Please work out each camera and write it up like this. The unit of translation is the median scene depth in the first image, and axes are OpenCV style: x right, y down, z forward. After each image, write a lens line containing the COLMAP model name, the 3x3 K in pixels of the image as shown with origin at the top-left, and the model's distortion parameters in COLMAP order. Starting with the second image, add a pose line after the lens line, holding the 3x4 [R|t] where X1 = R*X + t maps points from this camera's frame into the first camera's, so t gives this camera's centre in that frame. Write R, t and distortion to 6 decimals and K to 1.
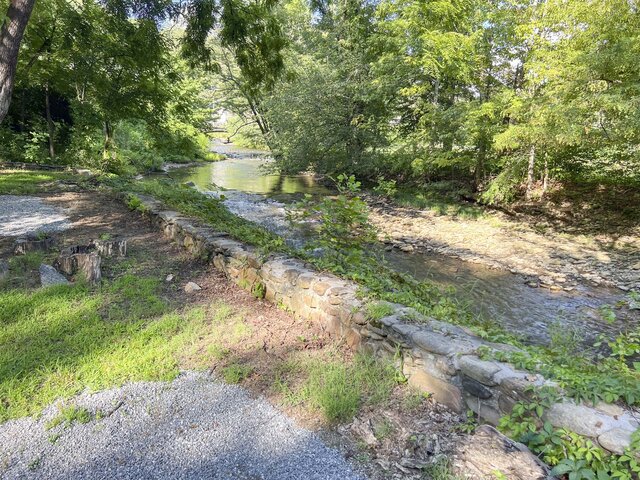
lens RADIAL K [[476.5, 0, 321.7], [0, 476.5, 245.9], [0, 0, 1]] dist [0.023746, -0.014802]
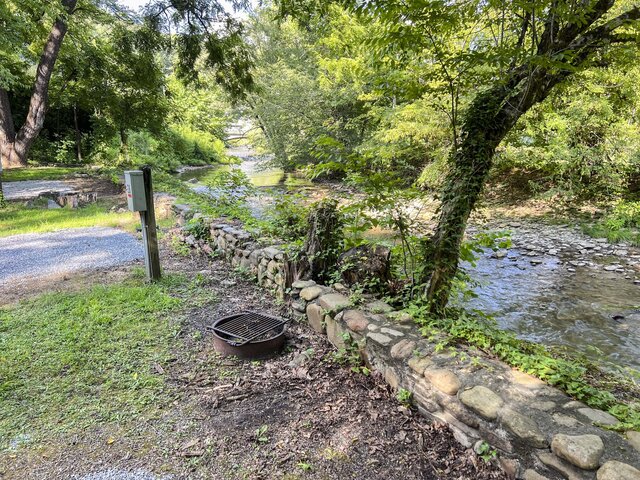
lens RADIAL K [[476.5, 0, 315.3], [0, 476.5, 237.5], [0, 0, 1]] dist [0.023746, -0.014802]
pose [[0.996479, -0.019755, -0.081485, 0.179851], [0.017828, 0.999545, -0.024315, 0.068456], [0.081928, 0.022777, 0.996378, -0.237002]]
